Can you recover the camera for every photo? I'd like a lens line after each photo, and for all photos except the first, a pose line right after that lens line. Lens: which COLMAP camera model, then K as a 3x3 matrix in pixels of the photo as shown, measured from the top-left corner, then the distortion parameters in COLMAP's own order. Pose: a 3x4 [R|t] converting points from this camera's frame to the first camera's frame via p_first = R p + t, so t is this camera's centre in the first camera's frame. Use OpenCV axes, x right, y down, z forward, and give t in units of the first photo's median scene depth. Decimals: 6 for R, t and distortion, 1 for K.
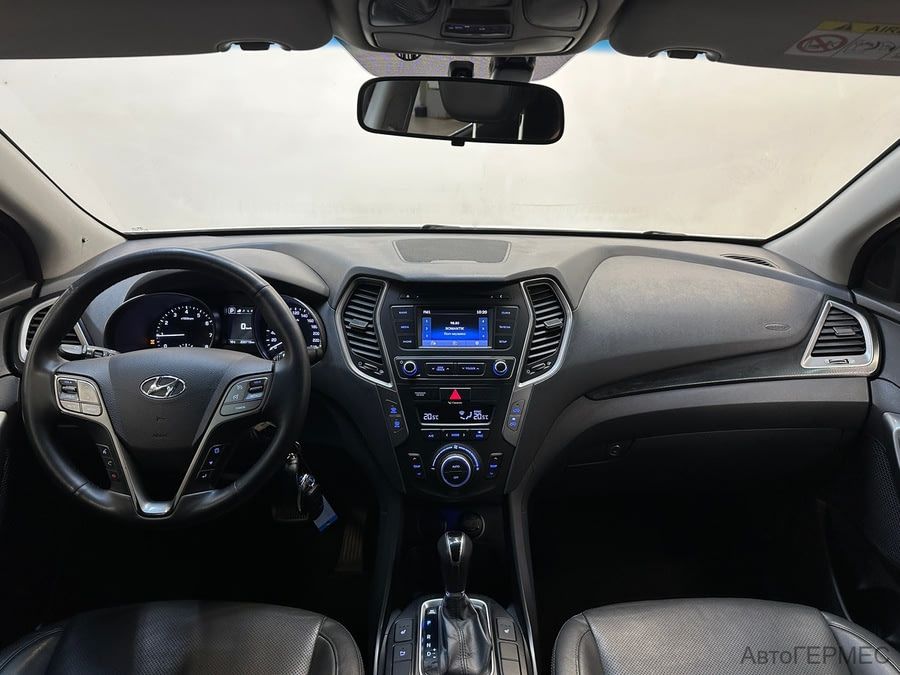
lens RADIAL K [[630.5, 0, 449.5], [0, 630.5, 336.4], [0, 0, 1]] dist [-0.001620, -0.000243]
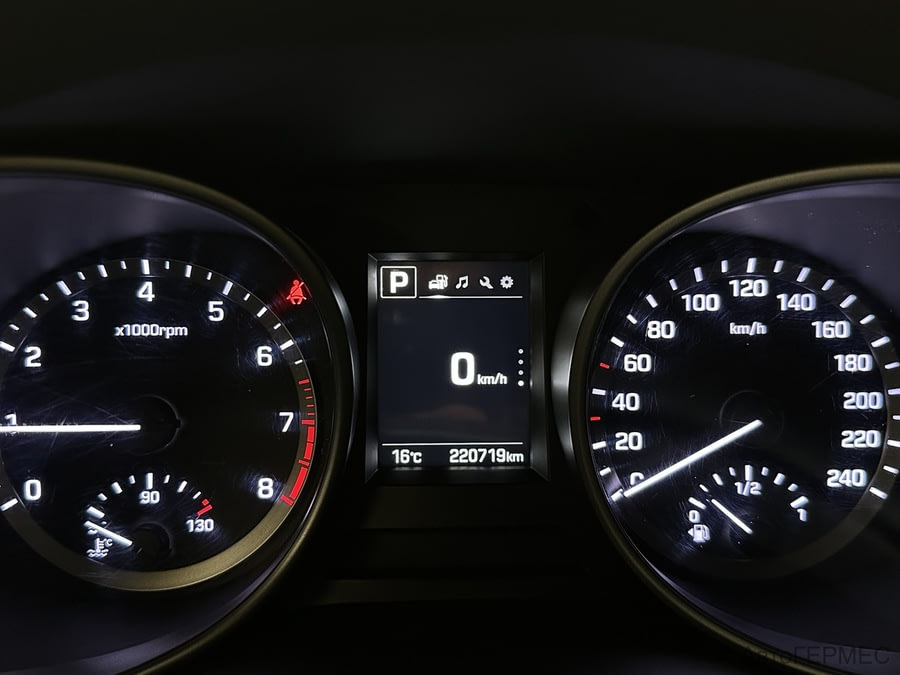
lens RADIAL K [[890.7, 0, 449.7], [0, 890.7, 339.2], [0, 0, 1]] dist [0.014505, 0.000000]
pose [[0.905688, -0.013814, -0.423719, -0.231065], [0.007544, 0.999836, -0.016473, -0.020730], [0.423877, 0.011723, 0.905644, 0.796299]]
